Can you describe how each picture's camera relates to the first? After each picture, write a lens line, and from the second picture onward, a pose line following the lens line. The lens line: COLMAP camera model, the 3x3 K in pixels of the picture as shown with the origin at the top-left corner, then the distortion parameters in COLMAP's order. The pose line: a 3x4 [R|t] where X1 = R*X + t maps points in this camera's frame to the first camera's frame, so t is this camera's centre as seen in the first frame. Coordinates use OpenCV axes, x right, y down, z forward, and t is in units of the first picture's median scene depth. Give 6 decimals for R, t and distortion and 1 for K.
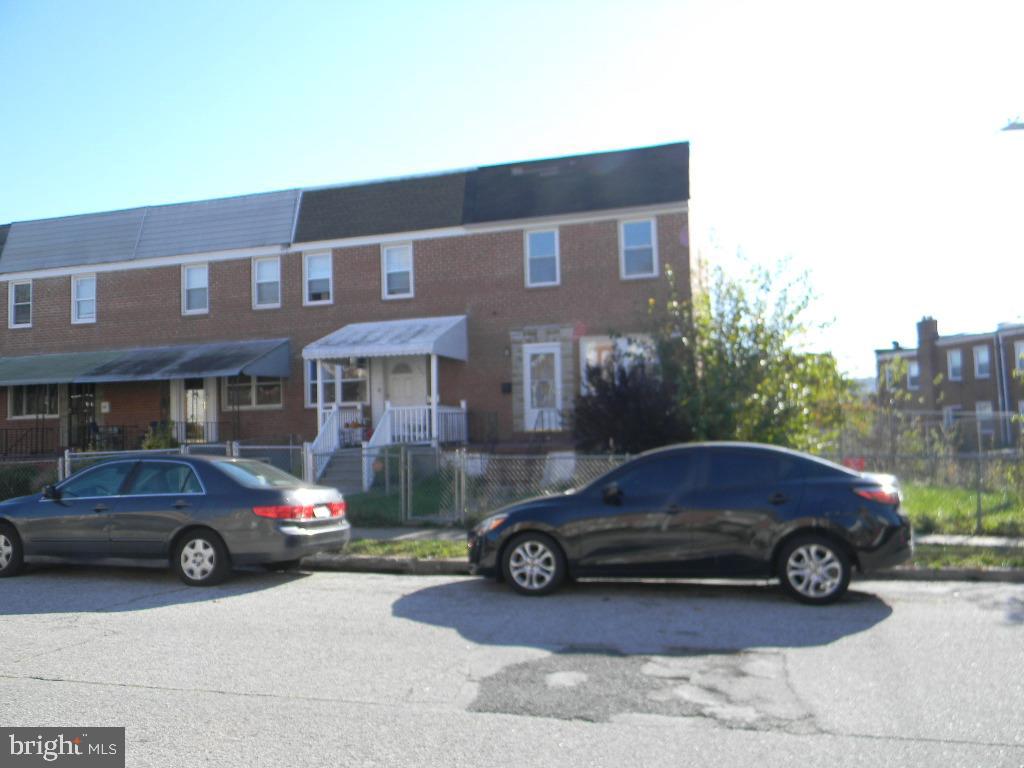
lens RADIAL K [[843.3, 0, 512.0], [0, 843.3, 384.0], [0, 0, 1]] dist [0.007276, -0.003023]
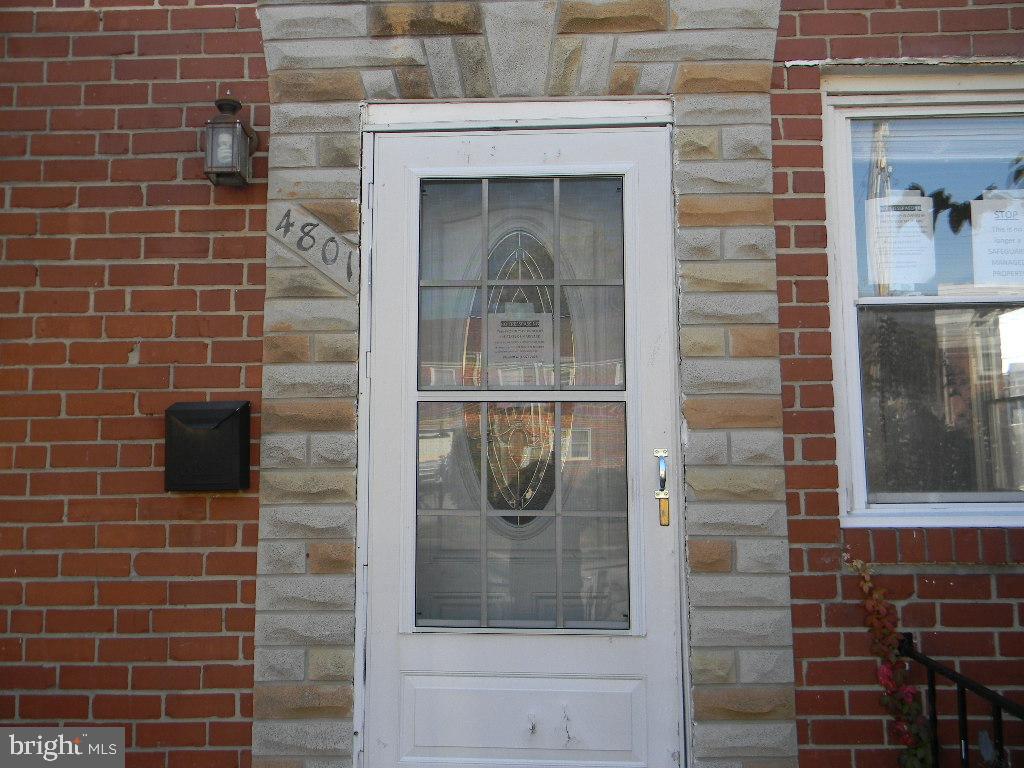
lens RADIAL K [[843.3, 0, 512.0], [0, 843.3, 384.0], [0, 0, 1]] dist [0.007276, -0.003023]
pose [[0.972160, 0.049574, 0.229014, 0.007573], [-0.035139, 0.997155, -0.066689, 0.001910], [-0.231669, 0.056785, 0.971136, 0.871732]]
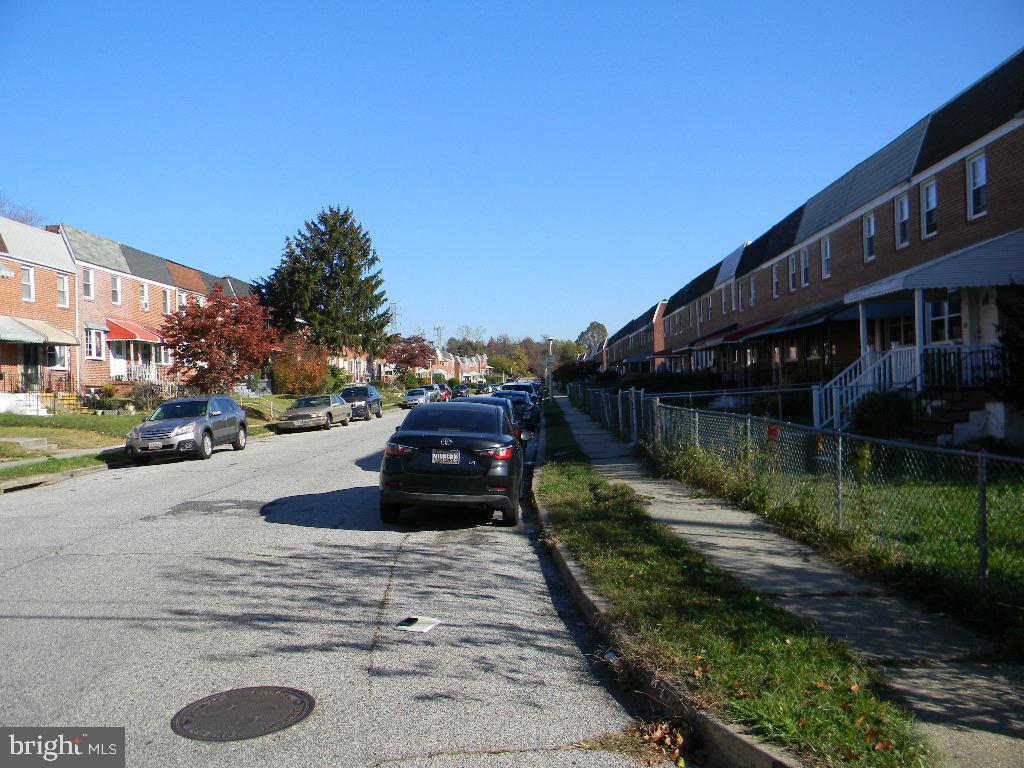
lens RADIAL K [[840.0, 0, 490.5], [0, 840.0, 383.0], [0, 0, 1]] dist [0.032142, -0.006766]
pose [[0.208970, 0.015816, -0.977794, 0.637618], [0.071459, 0.996949, 0.031398, 0.003913], [0.975308, -0.076433, 0.207203, 0.334873]]
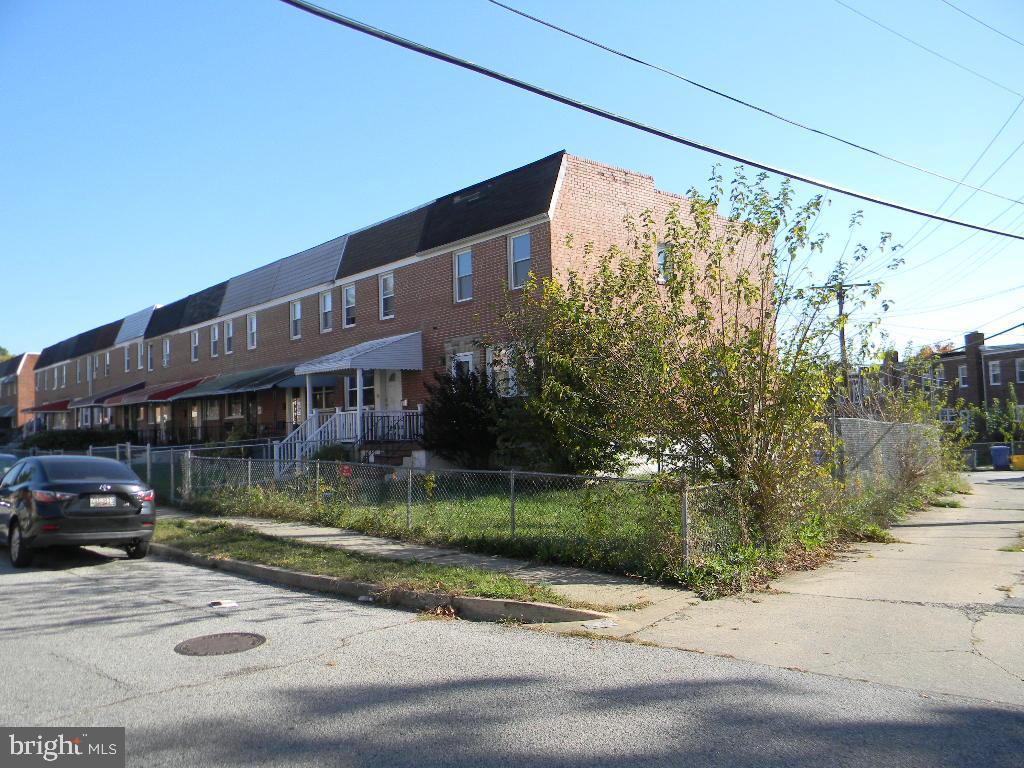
lens RADIAL K [[843.3, 0, 512.0], [0, 843.3, 384.0], [0, 0, 1]] dist [0.007276, -0.003023]
pose [[0.832124, -0.023778, -0.554079, 0.700326], [0.033309, 0.999420, 0.007134, -0.012652], [0.553588, -0.024392, 0.832434, 0.104139]]
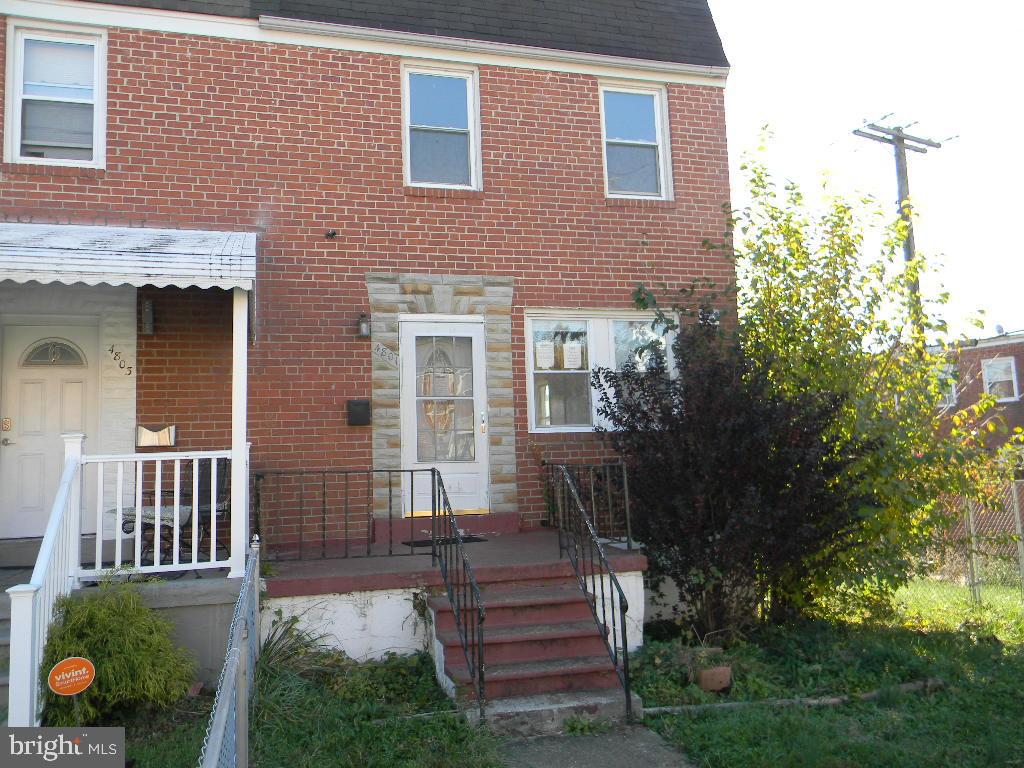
lens RADIAL K [[843.3, 0, 512.0], [0, 843.3, 384.0], [0, 0, 1]] dist [0.007276, -0.003023]
pose [[0.849489, 0.055705, 0.524657, -0.160965], [-0.016786, 0.996761, -0.078651, 0.021672], [-0.527339, 0.058006, 0.847673, 0.604040]]
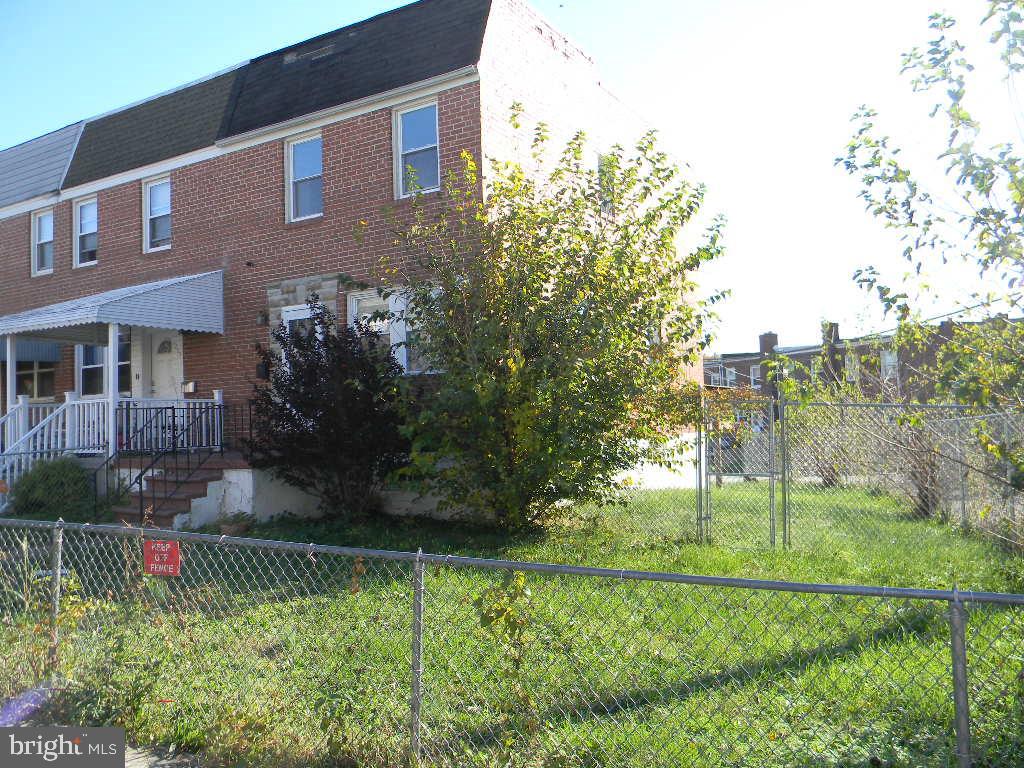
lens RADIAL K [[843.3, 0, 512.0], [0, 843.3, 384.0], [0, 0, 1]] dist [0.007276, -0.003023]
pose [[0.961315, -0.010003, -0.275270, 0.378314], [0.013827, 0.999833, 0.011954, 0.009709], [0.275105, -0.015297, 0.961293, 0.391322]]
